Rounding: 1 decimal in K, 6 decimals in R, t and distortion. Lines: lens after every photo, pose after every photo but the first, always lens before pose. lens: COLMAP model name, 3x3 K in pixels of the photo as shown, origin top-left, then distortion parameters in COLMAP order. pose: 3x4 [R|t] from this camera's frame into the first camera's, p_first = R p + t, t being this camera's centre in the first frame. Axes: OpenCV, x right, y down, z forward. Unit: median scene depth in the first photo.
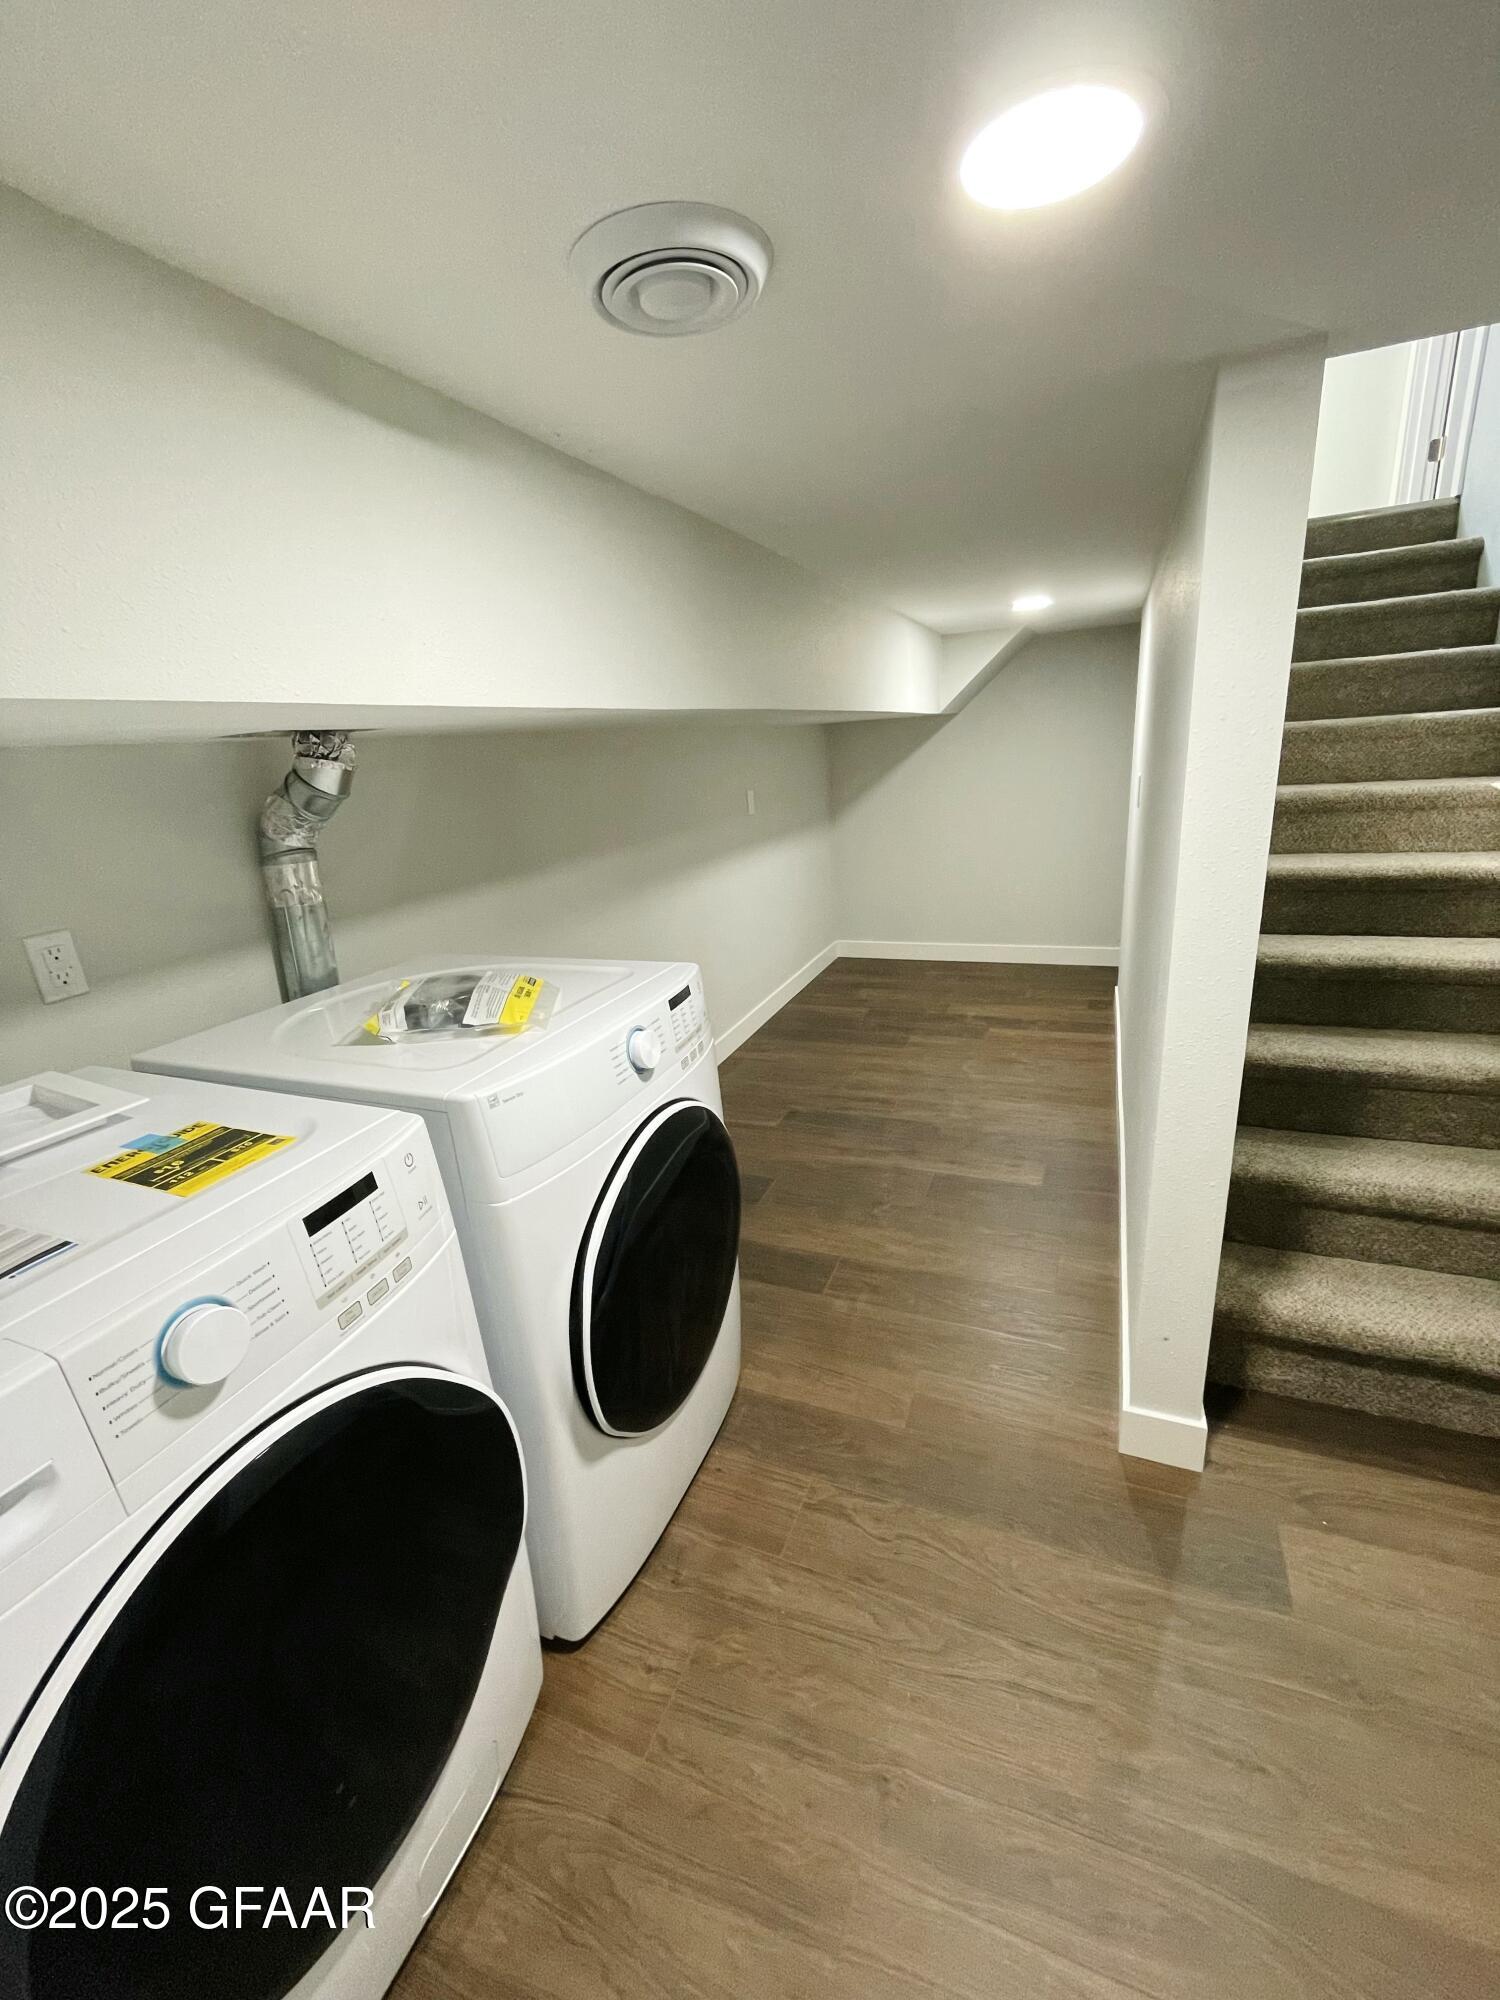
lens RADIAL K [[806.8, 0, 752.7], [0, 806.8, 997.7], [0, 0, 1]] dist [-0.009194, 0.000647]
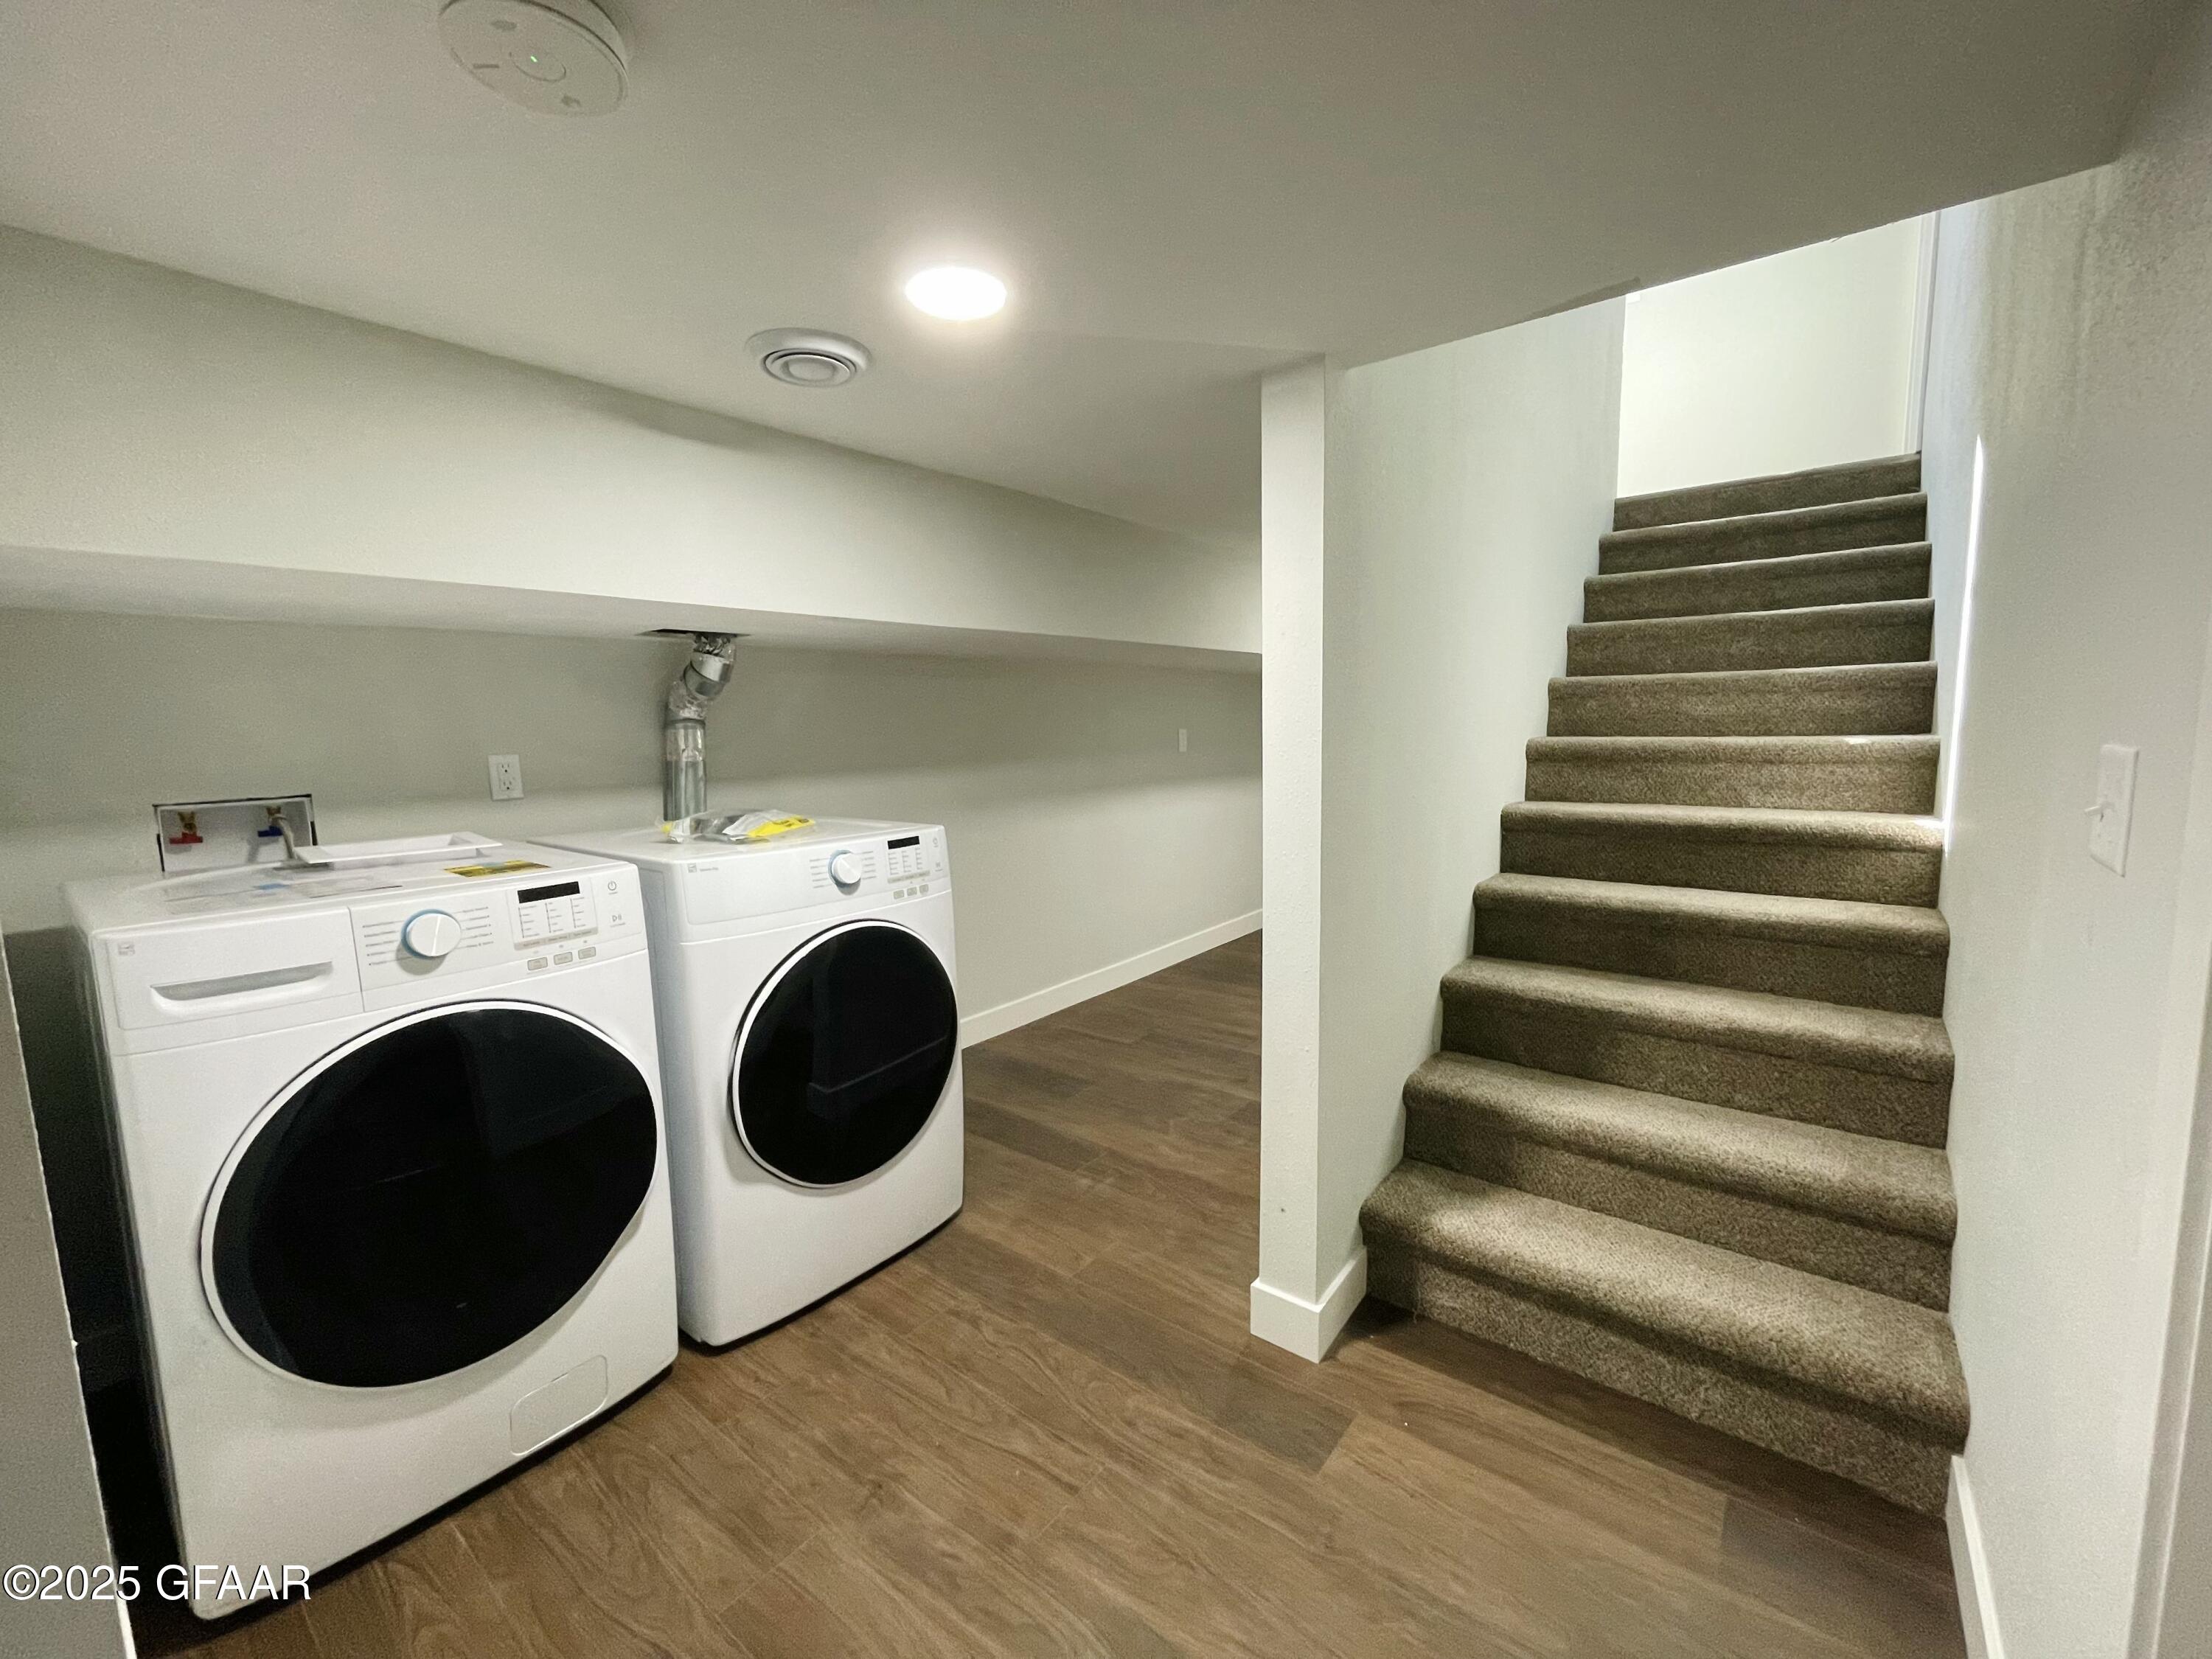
lens RADIAL K [[892.4, 0, 1109.5], [0, 892.4, 834.5], [0, 0, 1]] dist [-0.009194, 0.000647]
pose [[0.962506, 0.085134, -0.257553, 0.512401], [-0.126514, 0.980770, -0.148605, 0.136908], [0.239949, 0.175618, 0.954769, -0.220308]]
